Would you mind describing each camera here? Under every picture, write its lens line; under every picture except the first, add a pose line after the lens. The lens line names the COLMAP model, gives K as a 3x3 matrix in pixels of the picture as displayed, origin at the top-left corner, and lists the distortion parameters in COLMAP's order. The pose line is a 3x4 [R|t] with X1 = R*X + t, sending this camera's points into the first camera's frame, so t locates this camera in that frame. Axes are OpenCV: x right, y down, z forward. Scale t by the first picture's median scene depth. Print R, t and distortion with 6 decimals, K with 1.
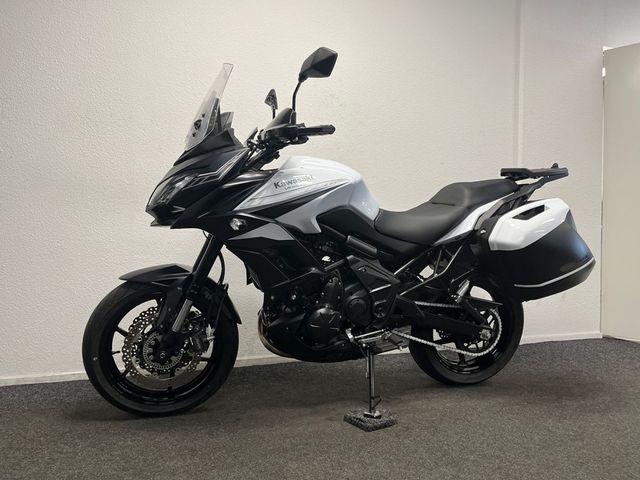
lens RADIAL K [[482.6, 0, 322.9], [0, 482.6, 235.7], [0, 0, 1]] dist [0.013930, -0.019554]
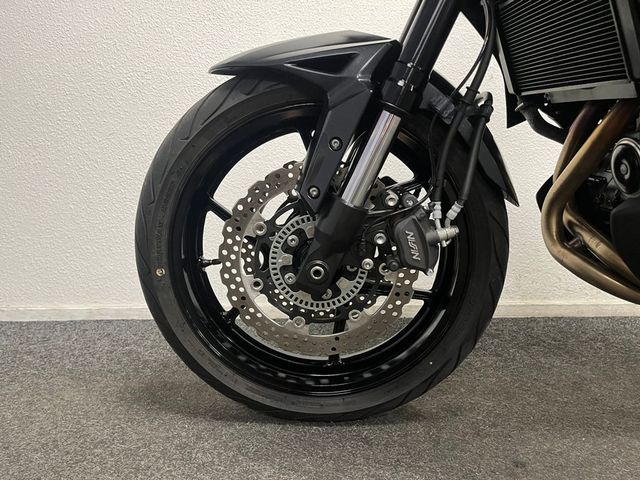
lens RADIAL K [[482.6, 0, 318.7], [0, 482.6, 240.5], [0, 0, 1]] dist [0.013930, -0.019554]
pose [[0.948907, 0.027941, -0.314318, -0.204241], [0.004600, 0.994741, 0.102315, 0.175763], [0.315524, -0.098533, 0.943788, 0.621868]]
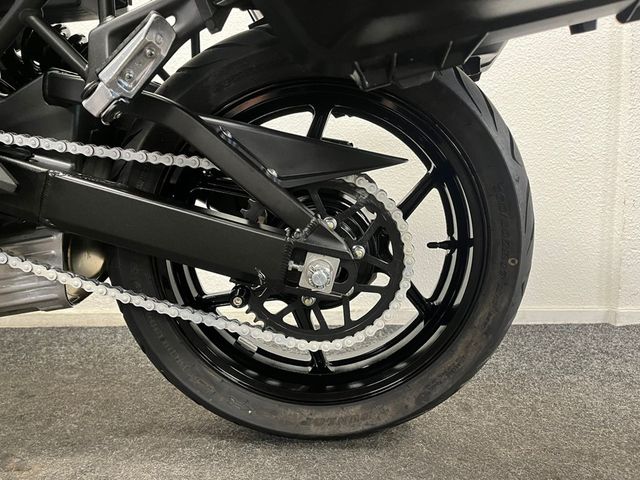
lens RADIAL K [[482.6, 0, 319.7], [0, 482.6, 243.2], [0, 0, 1]] dist [0.013930, -0.019554]
pose [[0.958033, 0.019670, -0.285983, 0.461249], [0.004085, 0.996605, 0.082230, 0.195382], [0.286630, -0.079947, 0.954700, 0.879508]]
